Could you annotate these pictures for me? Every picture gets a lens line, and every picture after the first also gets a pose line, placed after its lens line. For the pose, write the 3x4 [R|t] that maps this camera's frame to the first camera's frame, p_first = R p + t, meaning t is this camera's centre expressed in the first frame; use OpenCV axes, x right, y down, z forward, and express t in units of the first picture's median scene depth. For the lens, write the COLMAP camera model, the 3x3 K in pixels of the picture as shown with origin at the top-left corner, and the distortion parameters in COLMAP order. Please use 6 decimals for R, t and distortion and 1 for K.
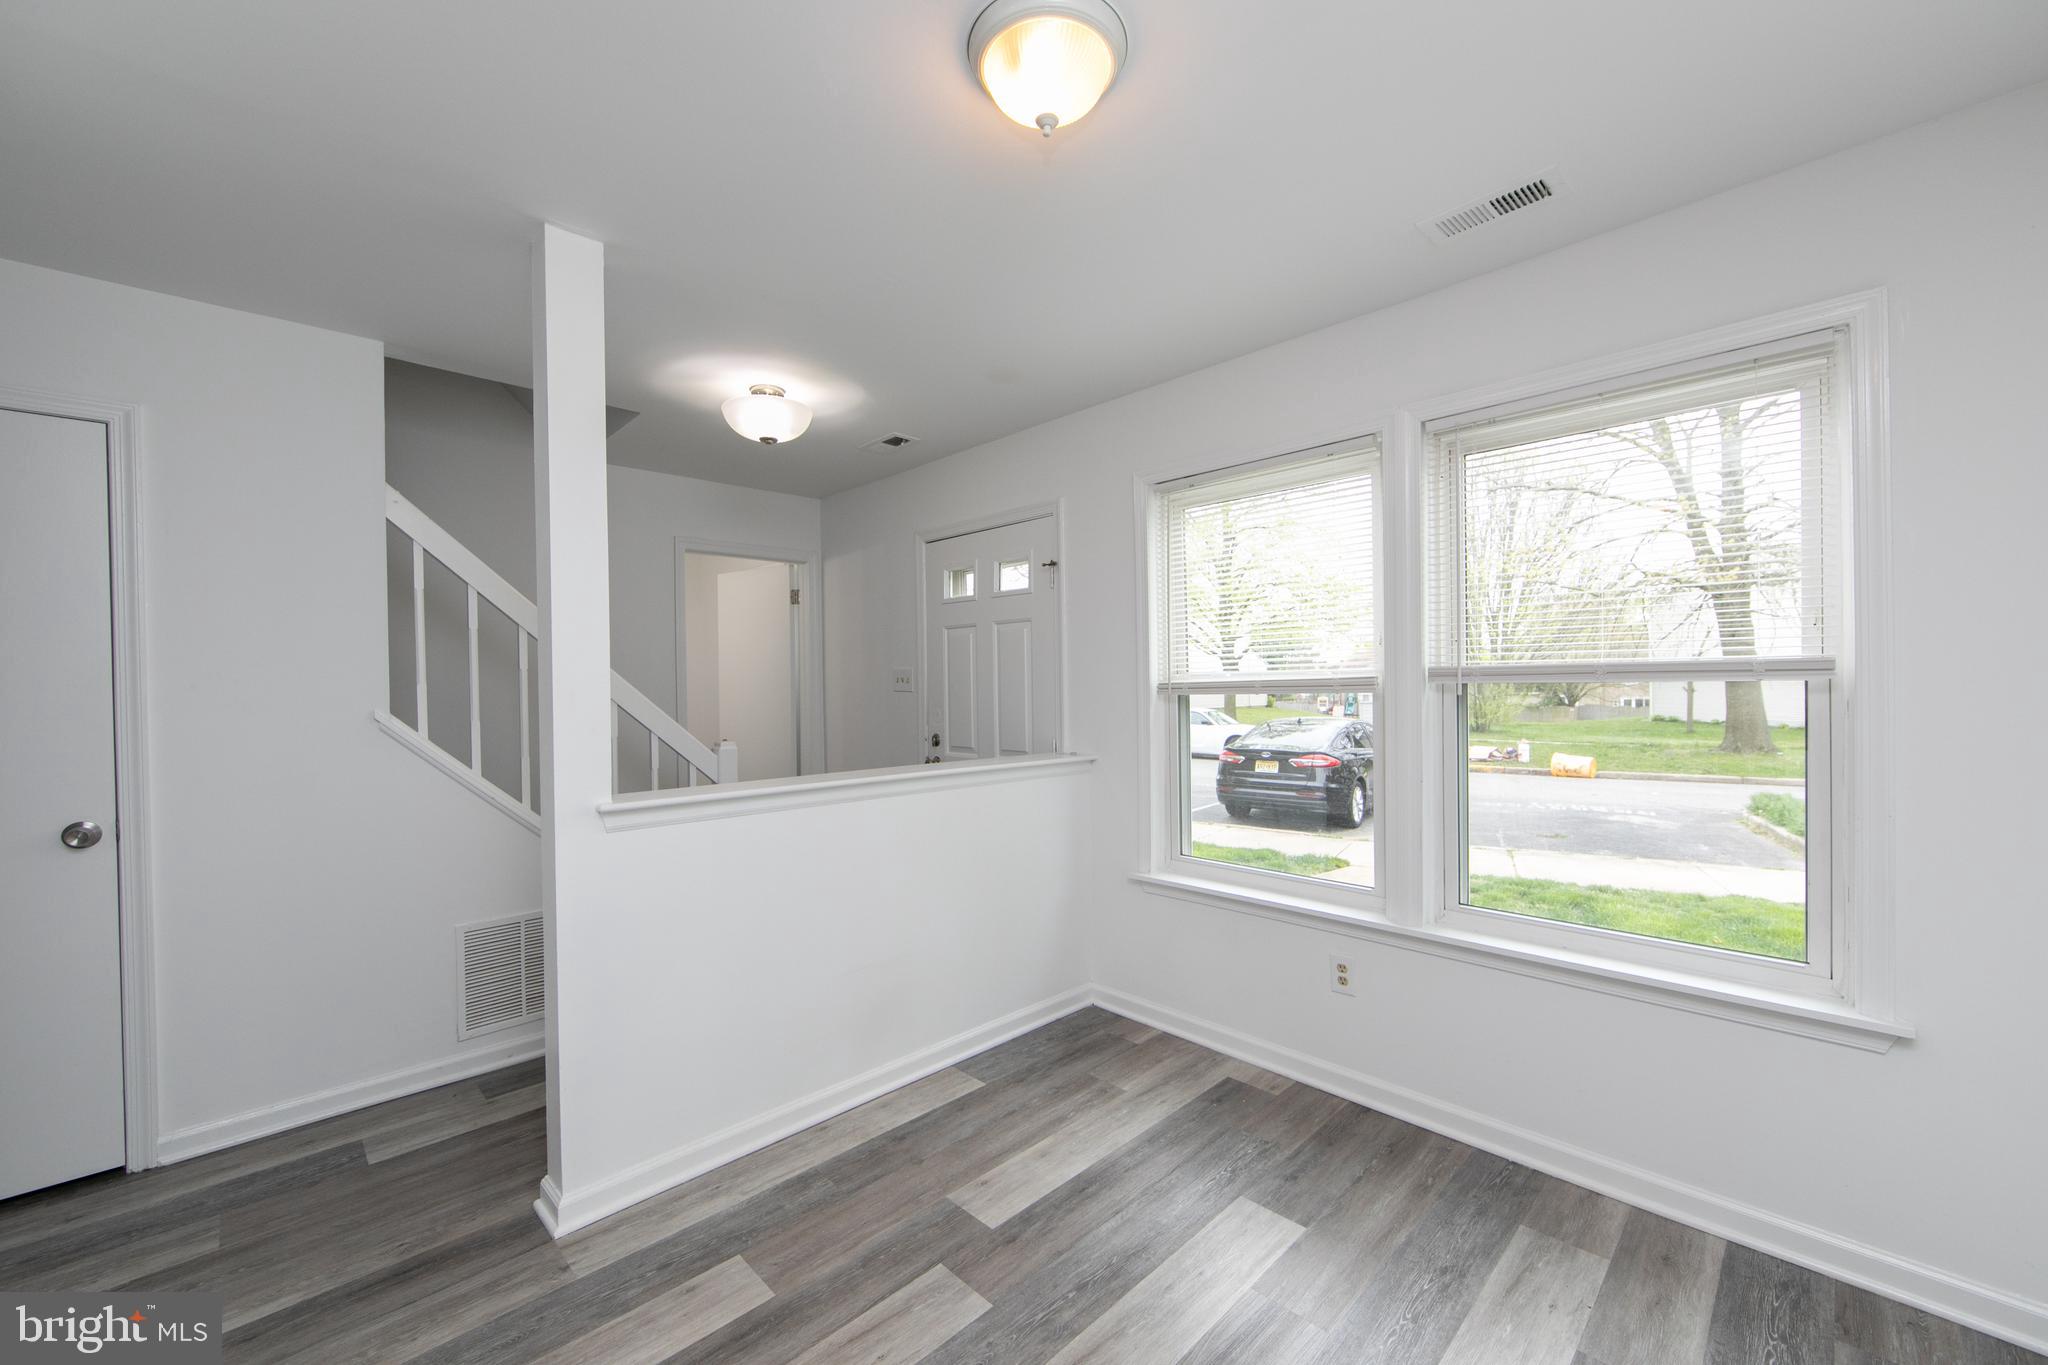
lens RADIAL K [[800.1, 0, 1039.7], [0, 800.1, 683.3], [0, 0, 1]] dist [-0.002628, -0.000449]
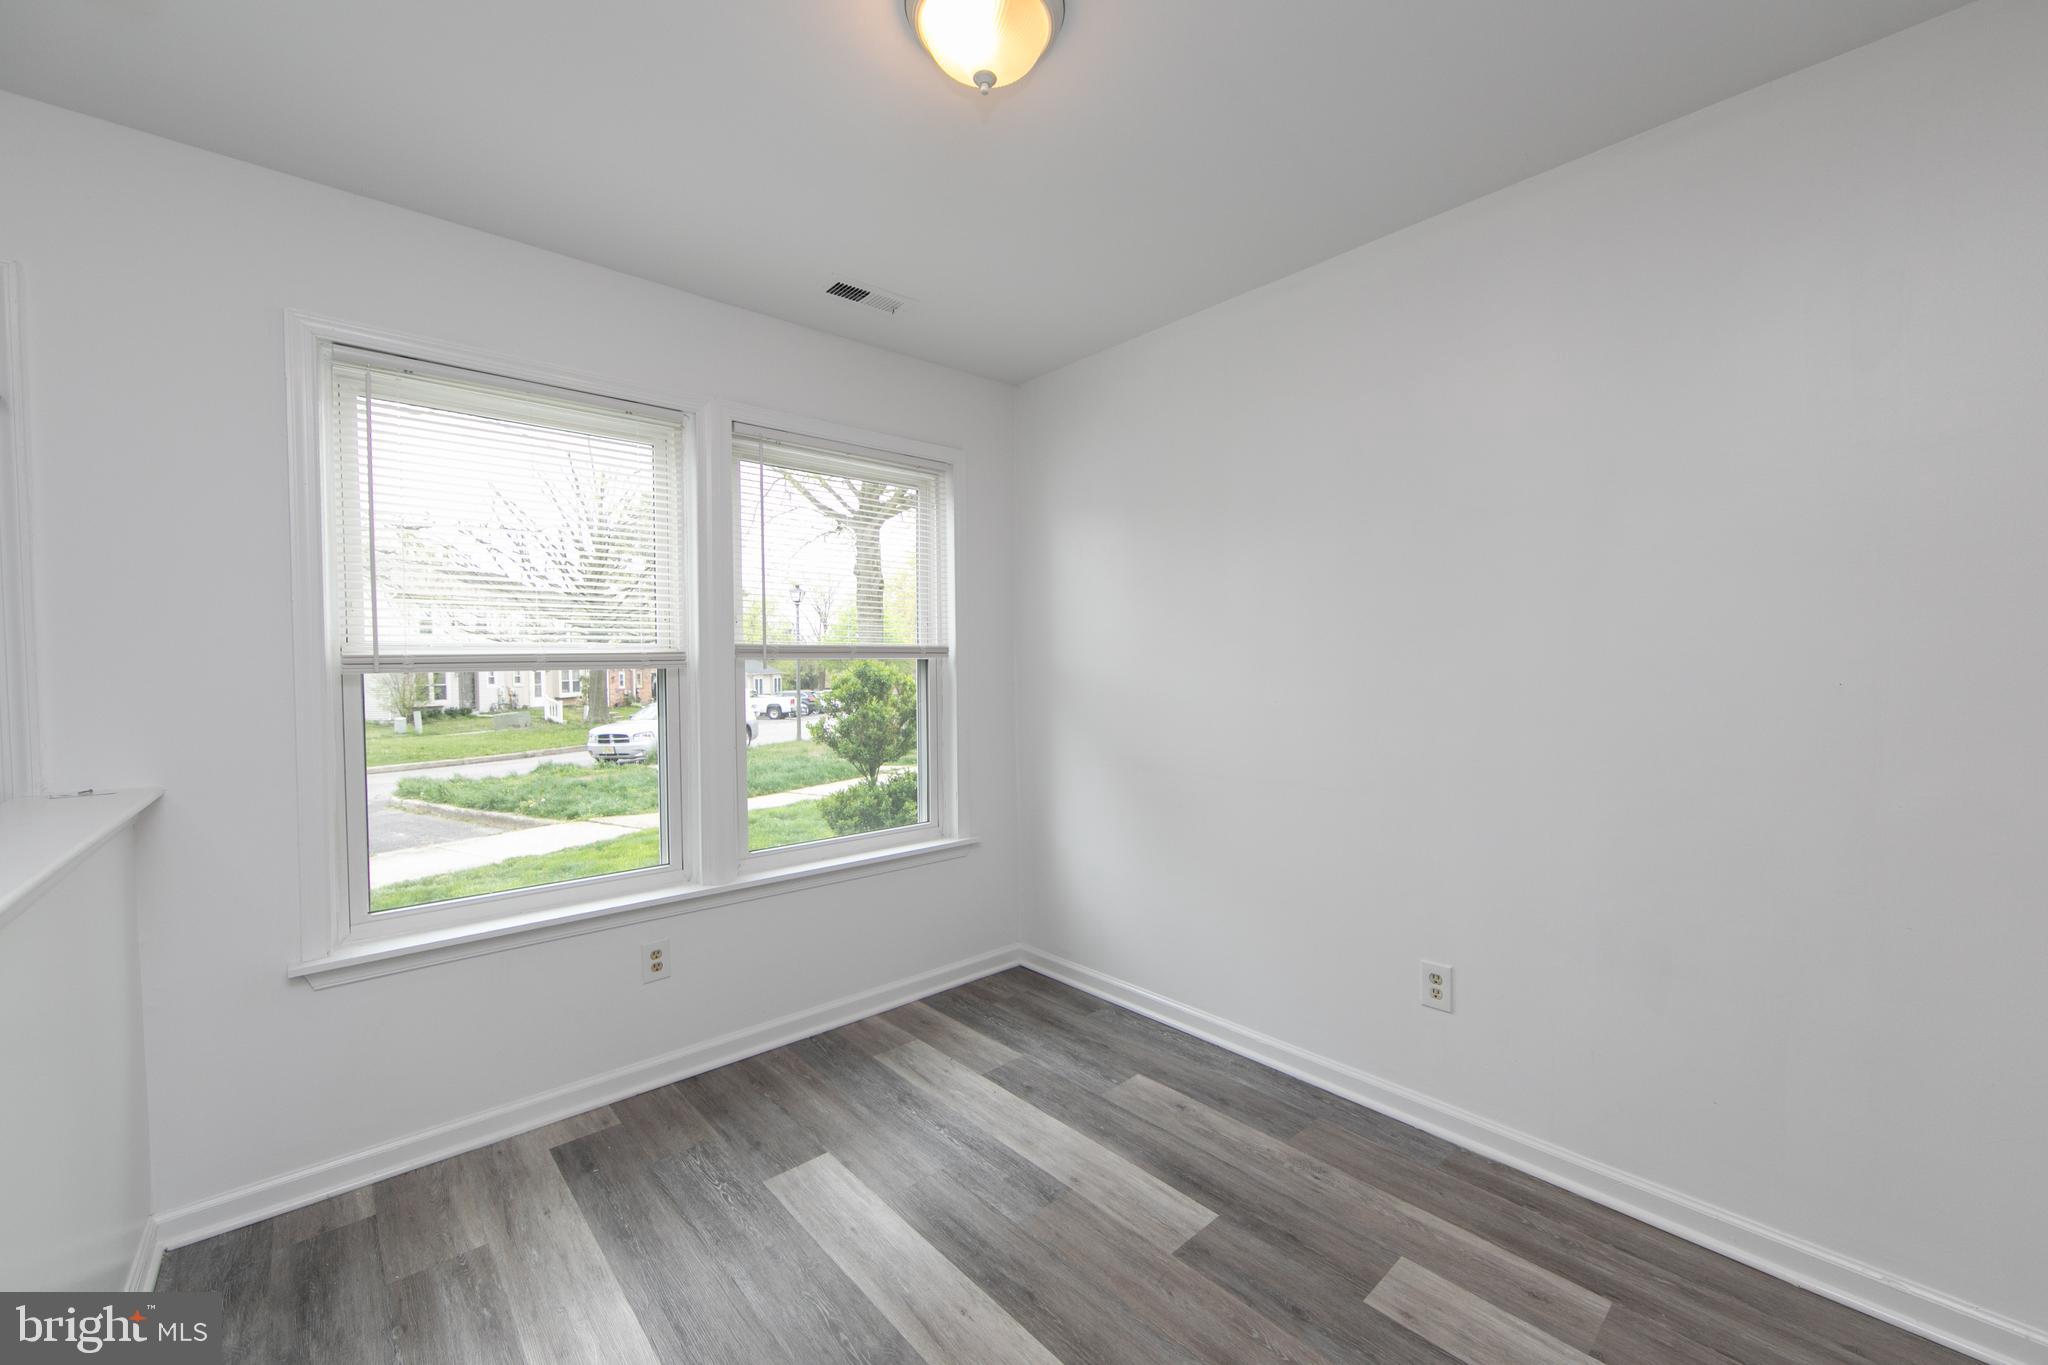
lens RADIAL K [[800.5, 0, 1019.9], [0, 800.5, 683.6], [0, 0, 1]] dist [-0.001877, -0.000231]
pose [[0.057902, -0.011931, 0.998251, -0.551355], [0.009009, 0.999894, 0.011428, 0.023224], [-0.998282, 0.008332, 0.058004, 0.501280]]
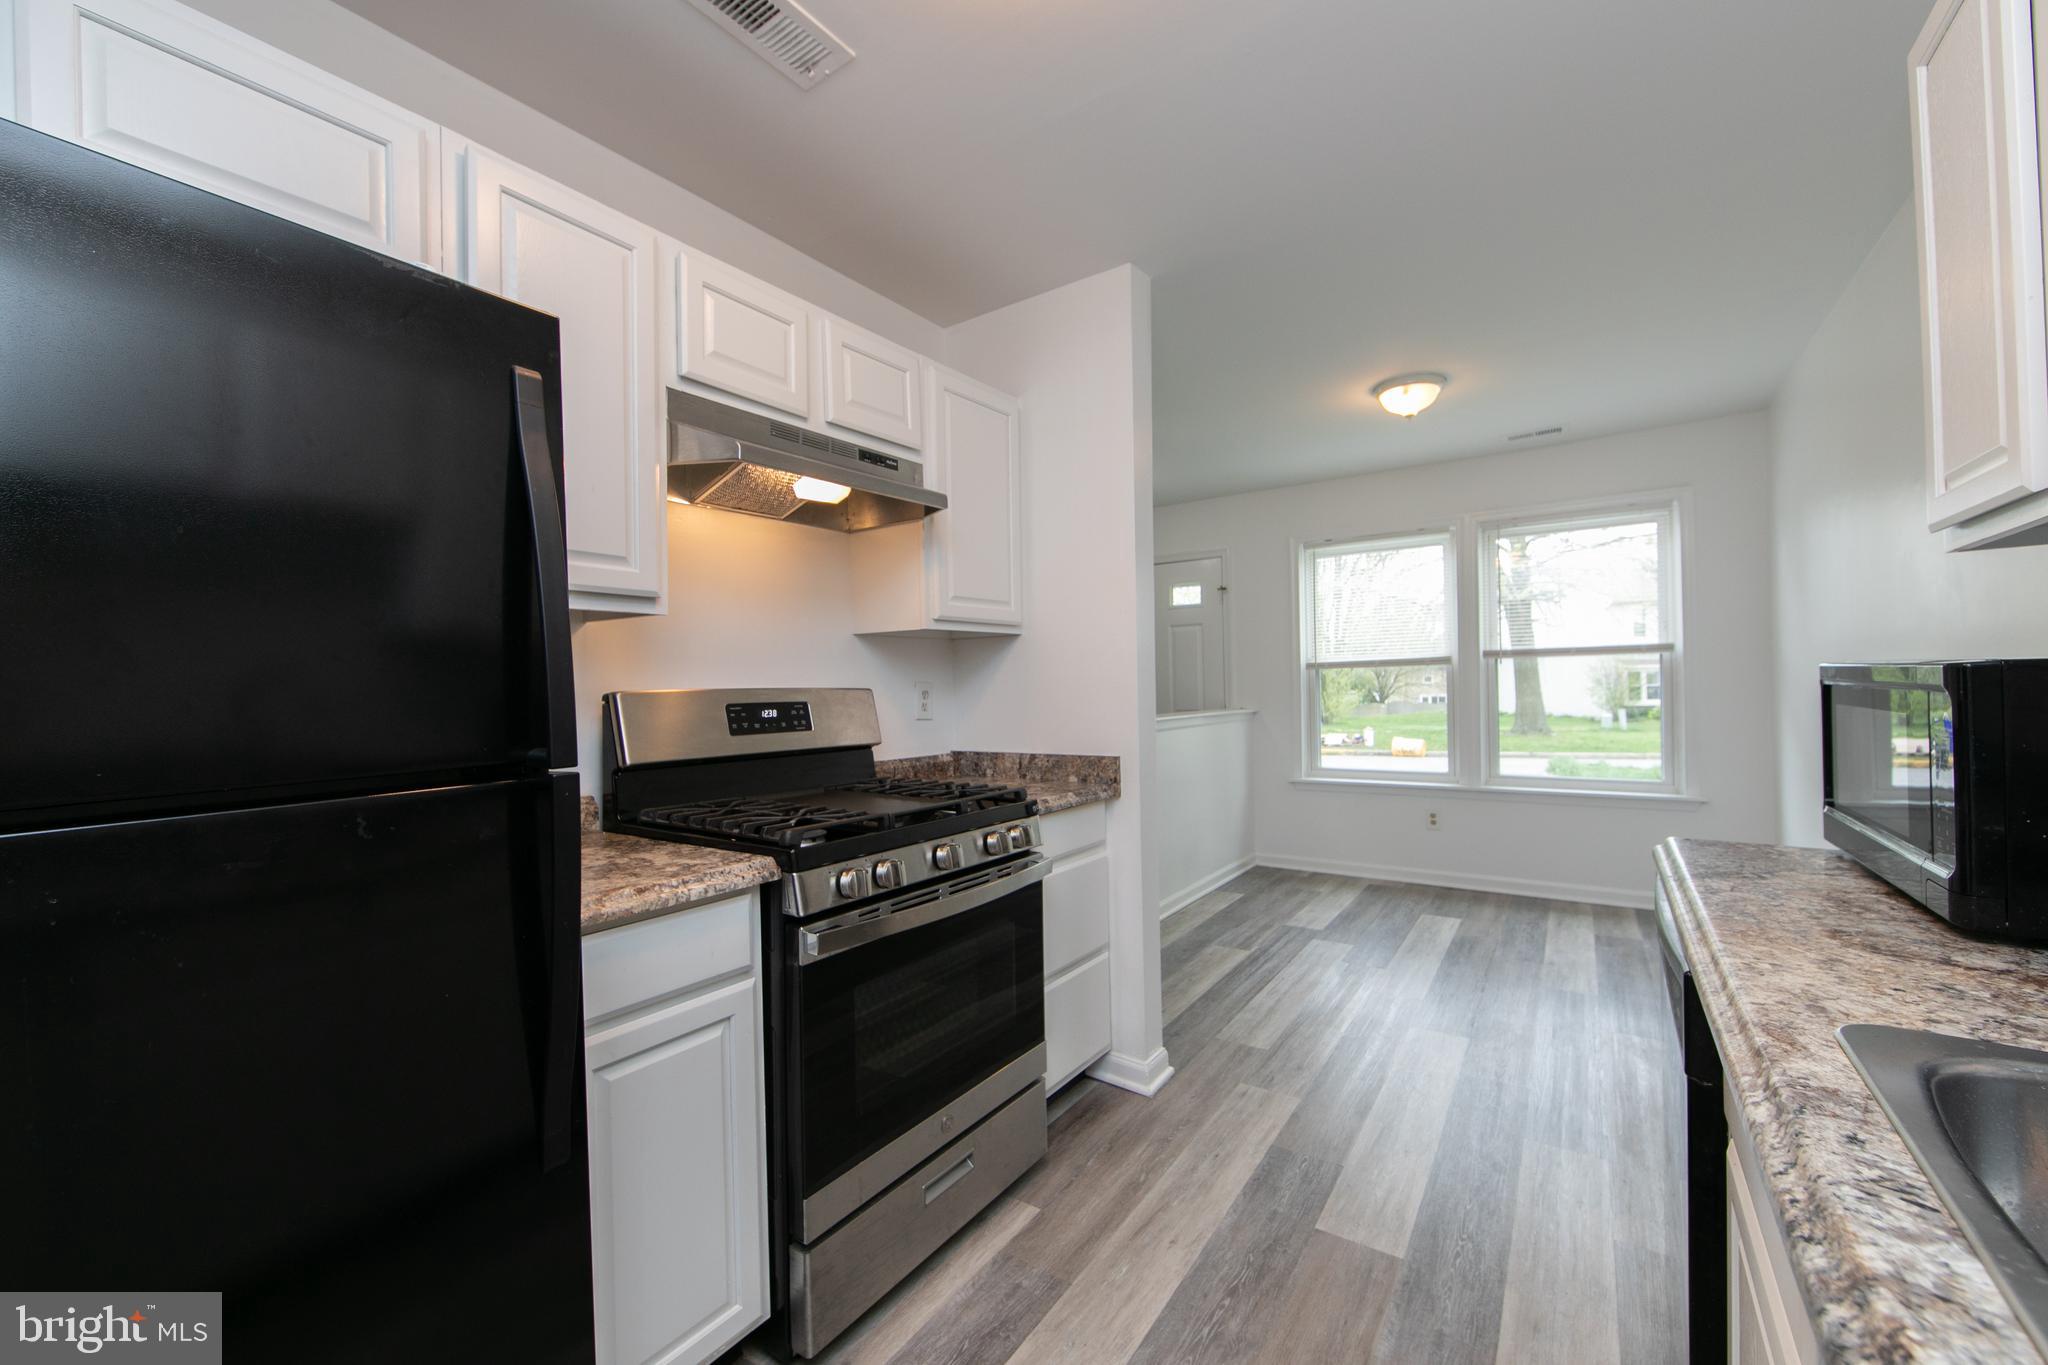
lens RADIAL K [[800.1, 0, 1039.7], [0, 800.1, 683.3], [0, 0, 1]] dist [-0.002628, -0.000449]
pose [[0.981338, -0.006006, 0.192197, -0.847441], [0.006940, 0.999967, -0.004189, 0.055159], [-0.192166, 0.005444, 0.981347, -0.617202]]
